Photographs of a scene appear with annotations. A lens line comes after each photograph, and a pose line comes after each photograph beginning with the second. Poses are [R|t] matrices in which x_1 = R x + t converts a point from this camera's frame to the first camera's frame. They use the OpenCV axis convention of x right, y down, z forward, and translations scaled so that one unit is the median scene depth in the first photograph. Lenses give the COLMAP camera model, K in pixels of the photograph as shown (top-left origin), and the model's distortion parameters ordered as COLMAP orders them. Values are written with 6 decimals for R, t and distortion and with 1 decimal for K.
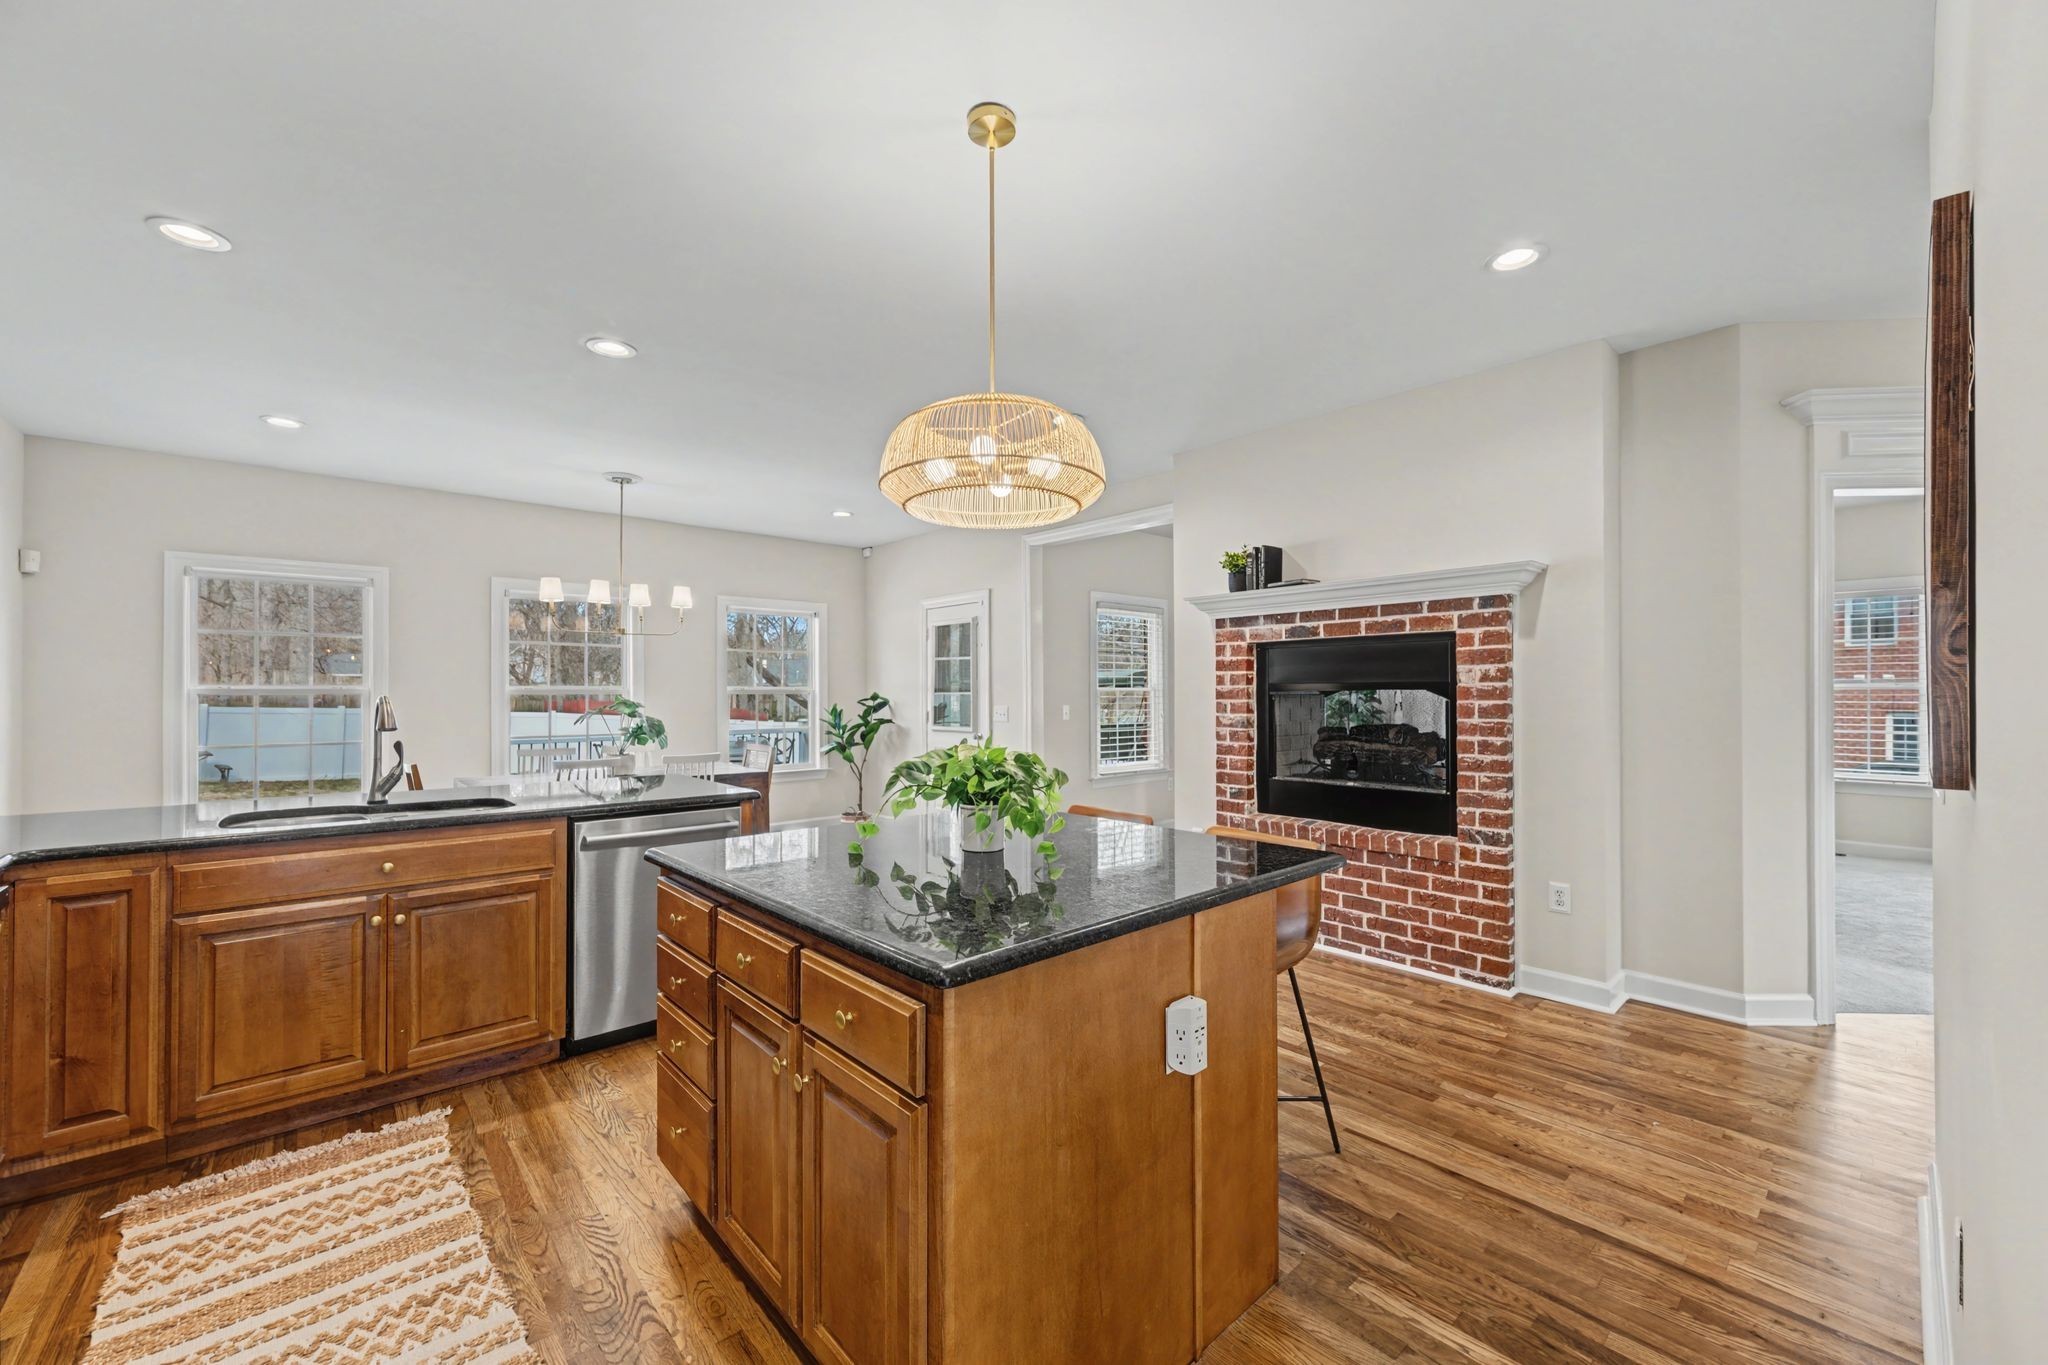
lens RADIAL K [[818.6, 0, 1023.1], [0, 818.6, 681.7], [0, 0, 1]] dist [-0.007355, 0.000074]
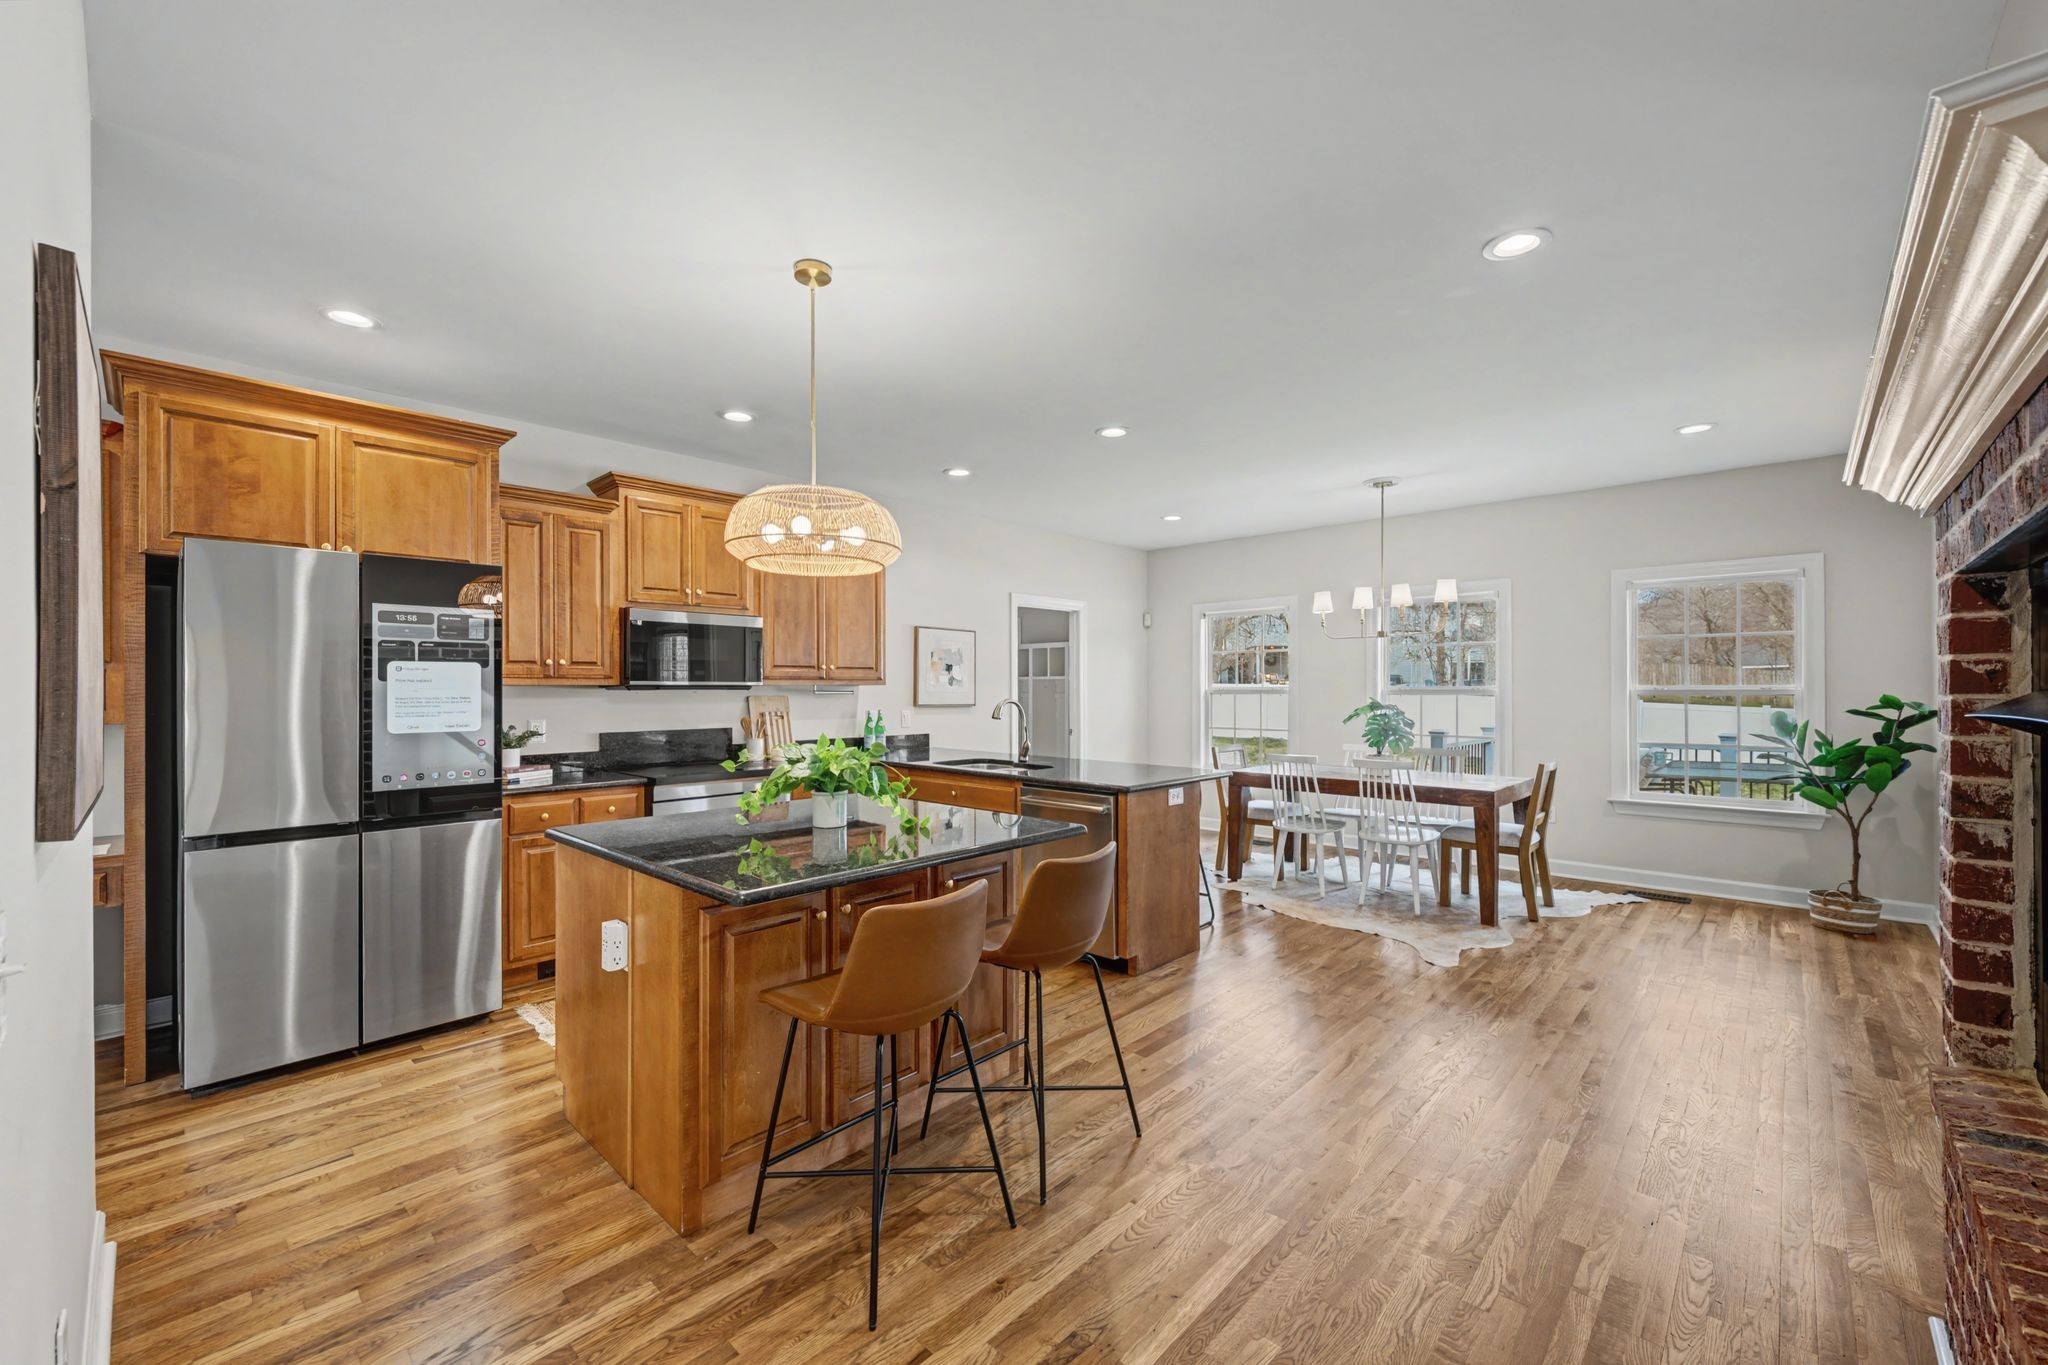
lens RADIAL K [[818.6, 0, 1003.4], [0, 818.6, 690.9], [0, 0, 1]] dist [-0.007355, 0.000074]
pose [[0.082752, 0.000490, -0.996570, 0.476978], [0.012019, 0.999927, 0.001490, 0.001325], [0.996498, -0.012101, 0.082740, 0.445846]]
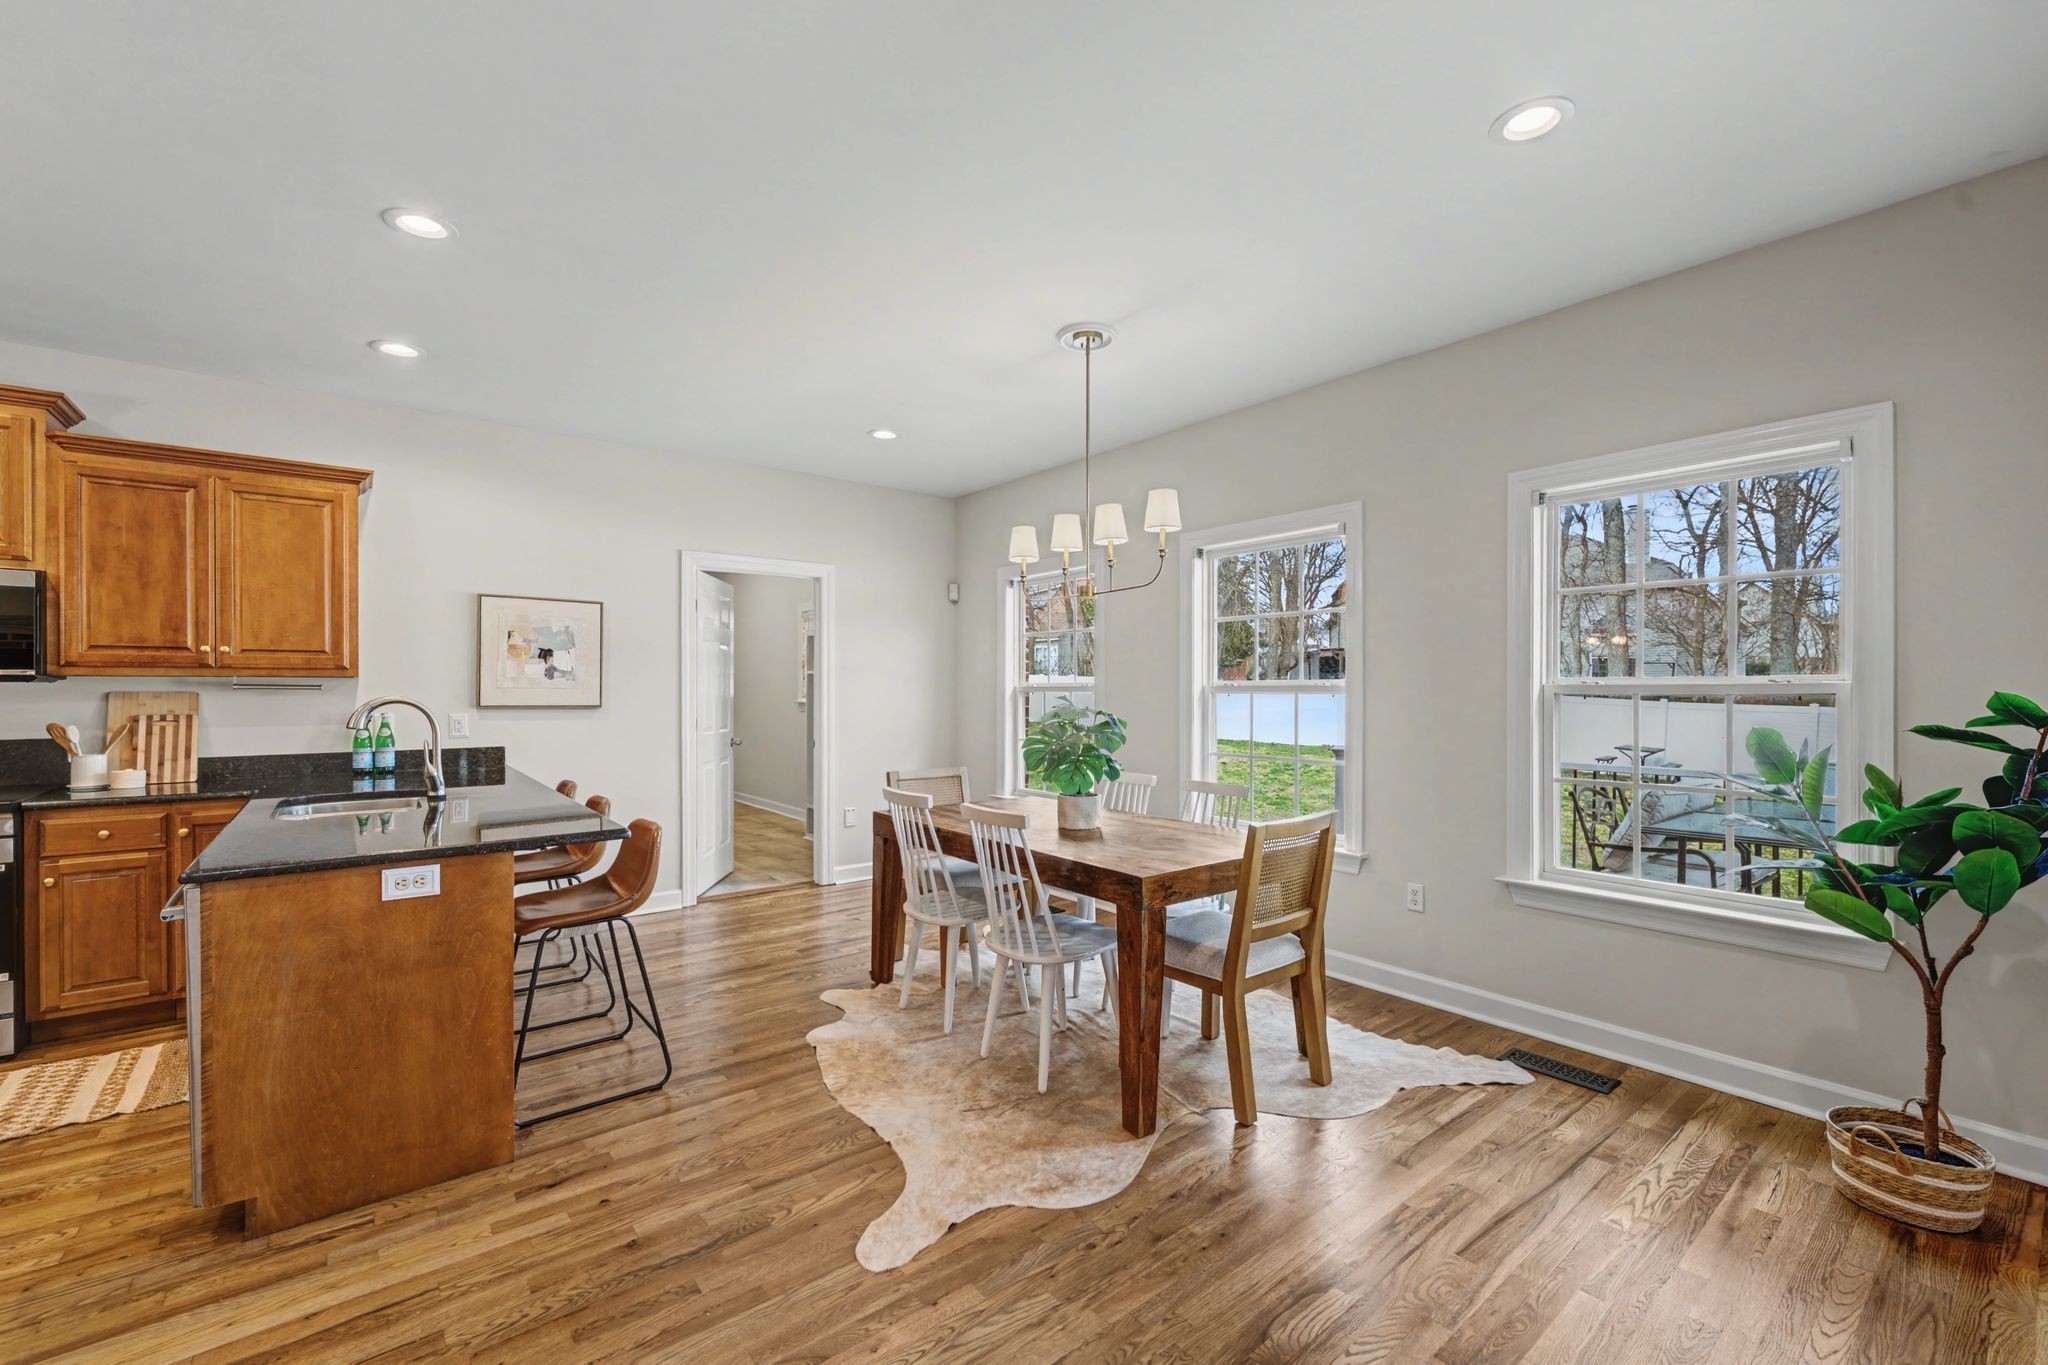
lens RADIAL K [[818.6, 0, 1039.4], [0, 818.6, 693.1], [0, 0, 1]] dist [-0.007355, 0.000074]
pose [[-0.055238, 0.002689, -0.998470, 0.120499], [0.010001, 0.999948, 0.002140, 0.011961], [0.998423, -0.009867, -0.055262, 0.986665]]
